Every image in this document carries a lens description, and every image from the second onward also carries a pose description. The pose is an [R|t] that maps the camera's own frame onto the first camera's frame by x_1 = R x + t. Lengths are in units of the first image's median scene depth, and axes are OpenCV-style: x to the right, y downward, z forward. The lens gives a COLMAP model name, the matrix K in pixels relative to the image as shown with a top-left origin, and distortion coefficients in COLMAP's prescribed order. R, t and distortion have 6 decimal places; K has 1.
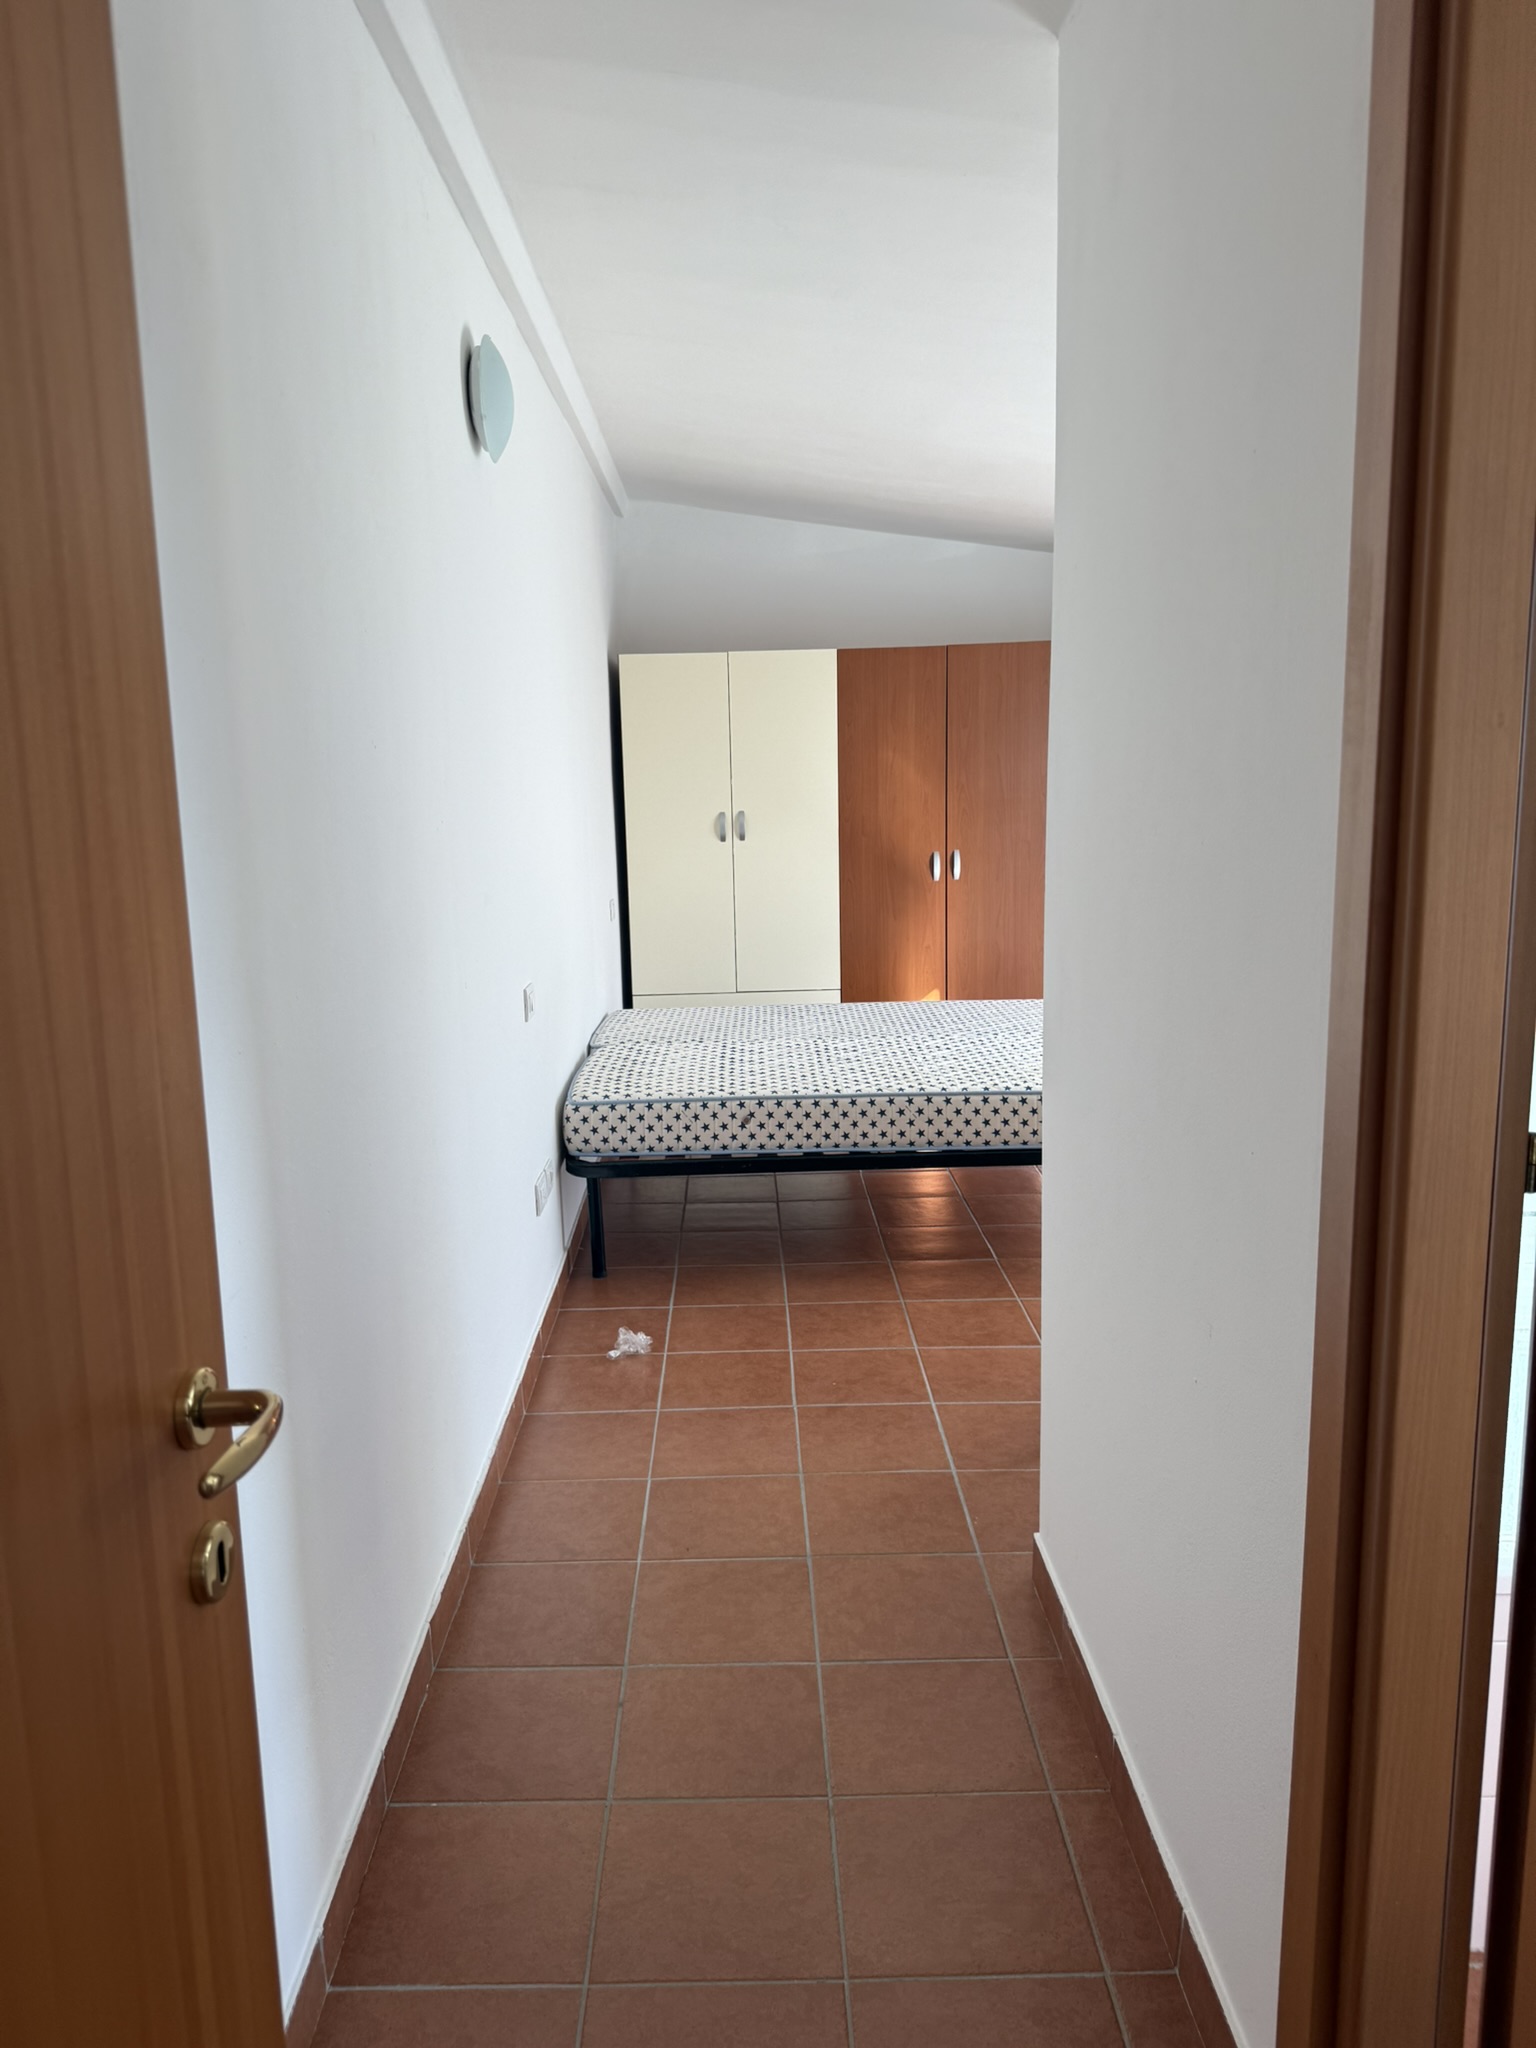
lens RADIAL K [[1416.0, 0, 756.5], [0, 1416.0, 1028.5], [0, 0, 1]] dist [0.044573, -0.061356]
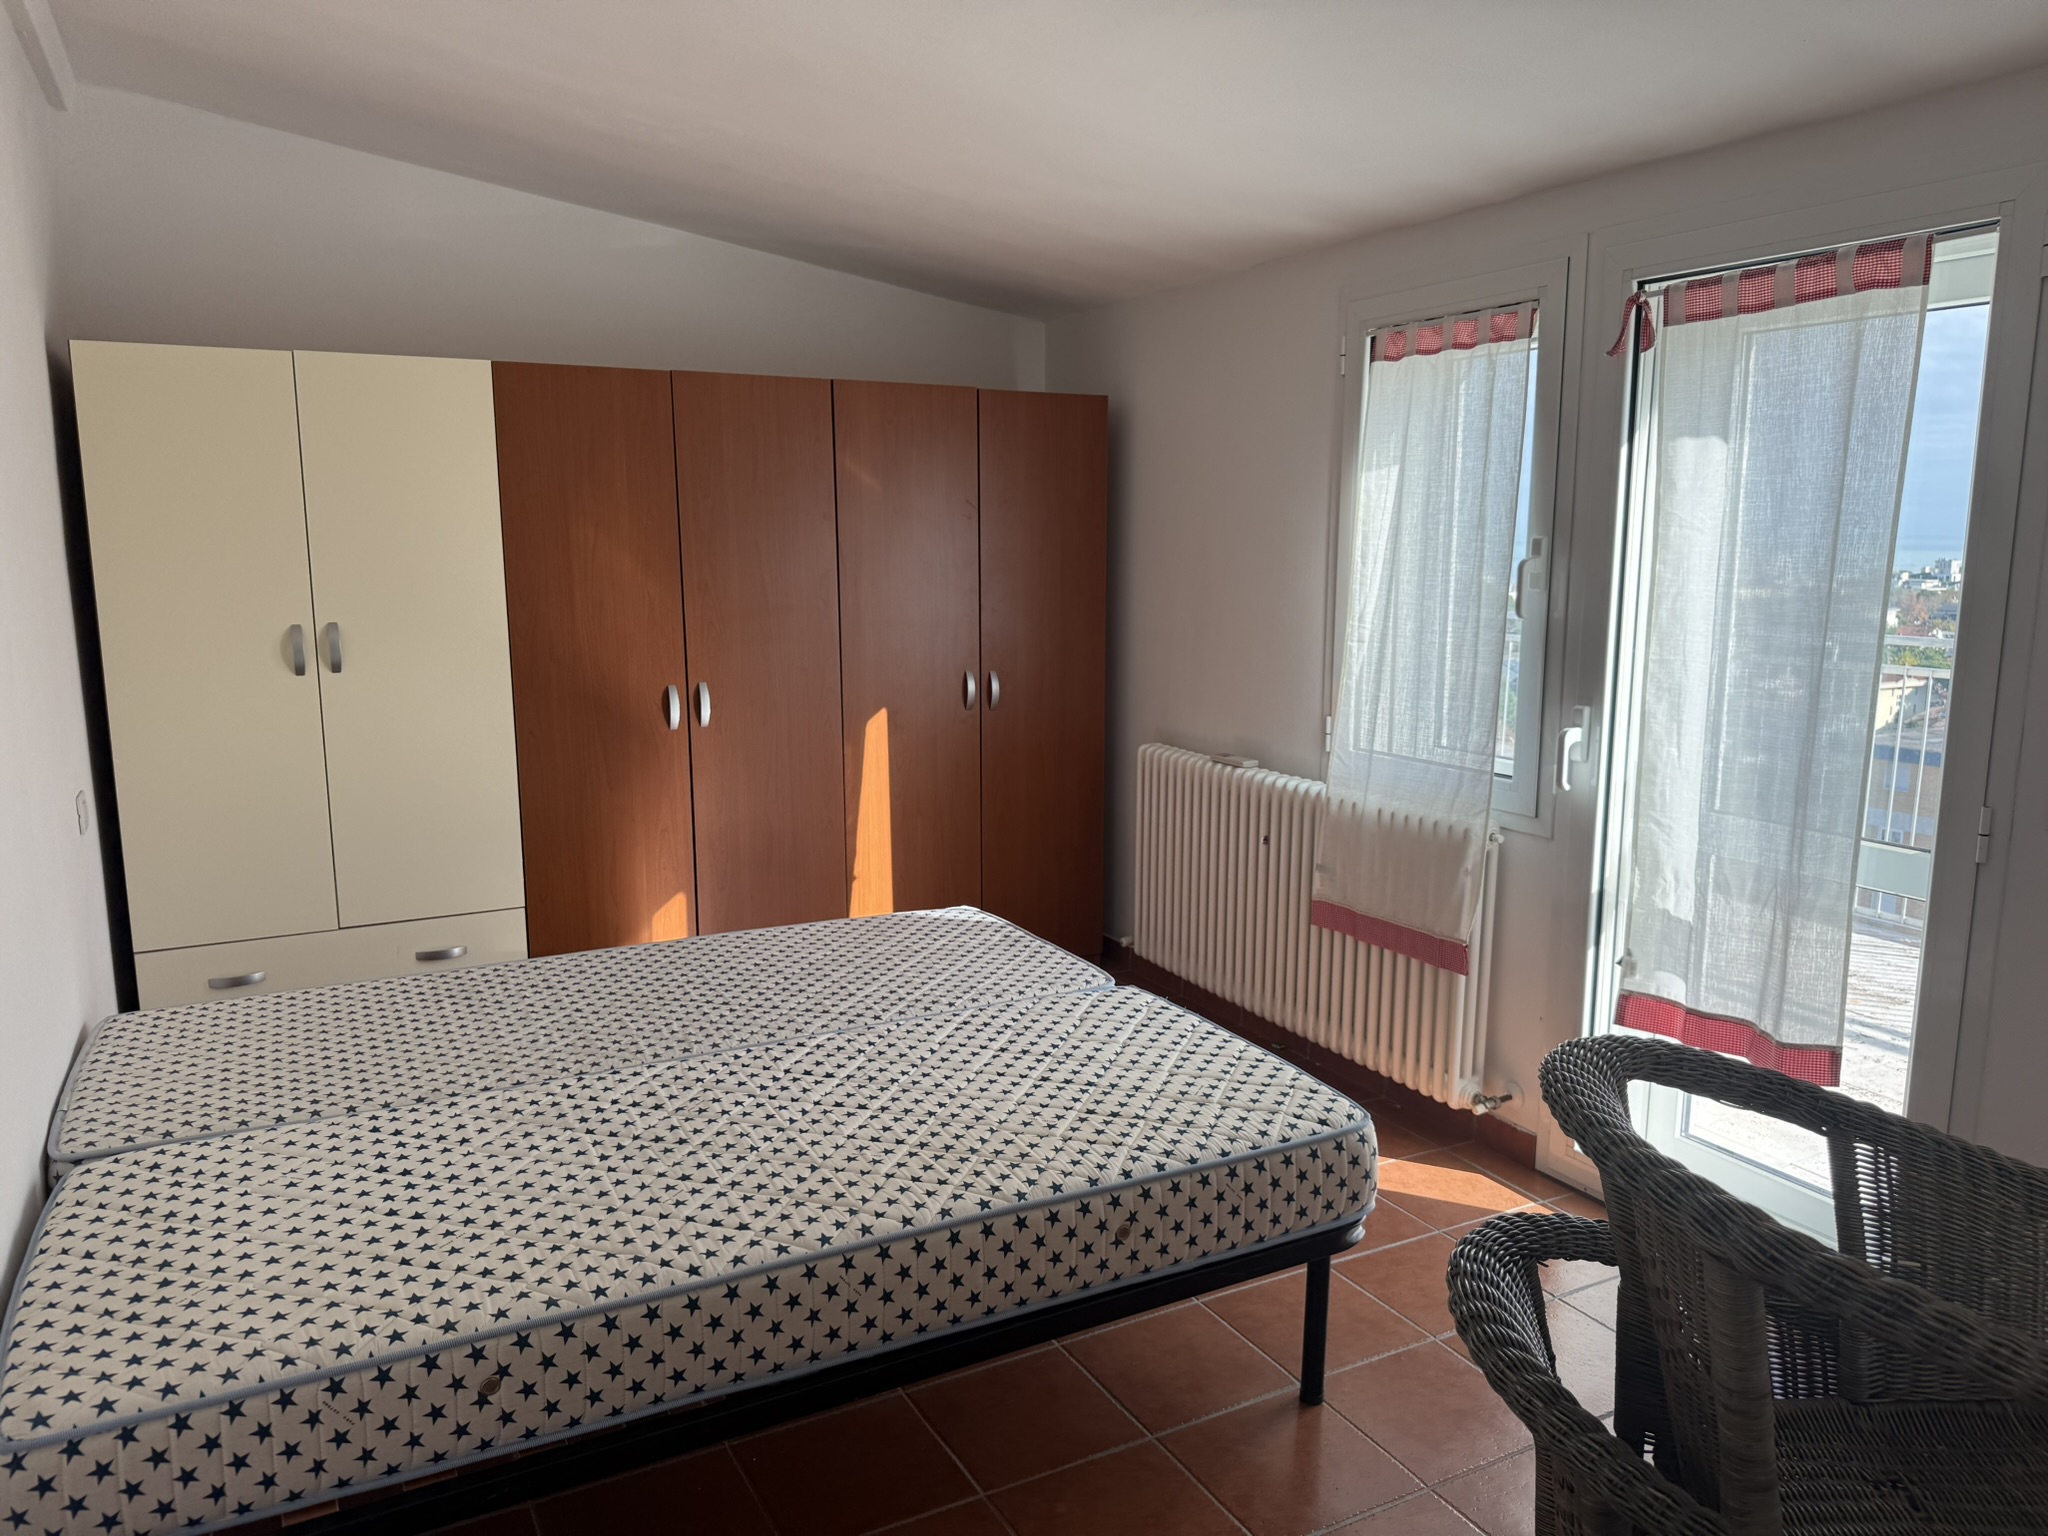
lens RADIAL K [[1416.0, 0, 1019.0], [0, 1416.0, 781.4], [0, 0, 1]] dist [0.044573, -0.061356]
pose [[0.884682, -0.055666, 0.462860, -0.055409], [0.061413, 0.998109, 0.002657, -0.110331], [-0.462132, 0.026076, 0.886427, 0.531947]]
